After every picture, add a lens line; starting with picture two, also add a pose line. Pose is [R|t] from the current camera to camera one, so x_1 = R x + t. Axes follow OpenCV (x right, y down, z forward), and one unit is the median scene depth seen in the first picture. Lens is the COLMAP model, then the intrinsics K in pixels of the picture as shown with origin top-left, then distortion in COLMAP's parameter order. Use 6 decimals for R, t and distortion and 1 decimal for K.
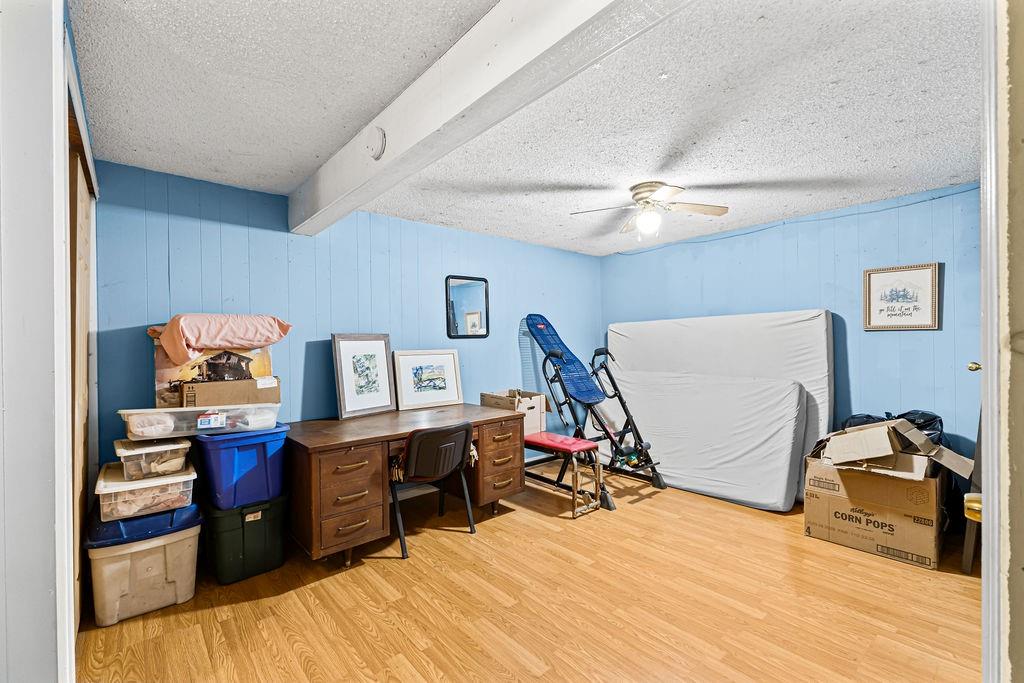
lens RADIAL K [[442.7, 0, 510.2], [0, 442.7, 330.8], [0, 0, 1]] dist [0.004102, 0.000197]
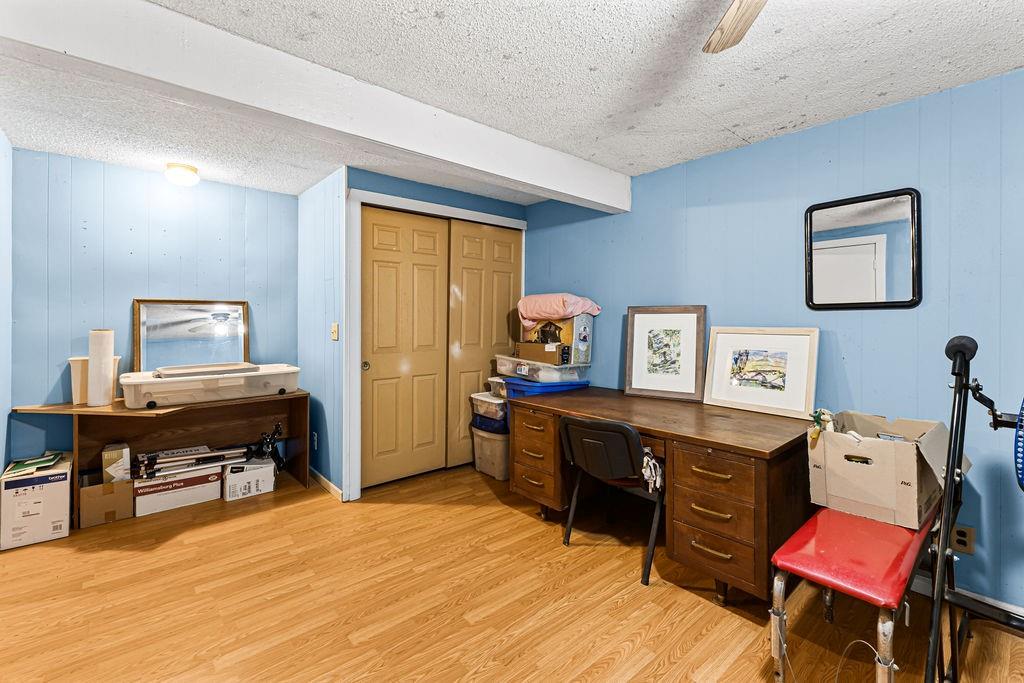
lens RADIAL K [[442.7, 0, 510.2], [0, 442.7, 330.8], [0, 0, 1]] dist [0.004102, 0.000197]
pose [[0.002512, 0.035140, -0.999379, 0.603250], [0.021794, 0.999143, 0.035186, 0.021864], [0.999759, -0.021869, 0.001744, 0.782158]]
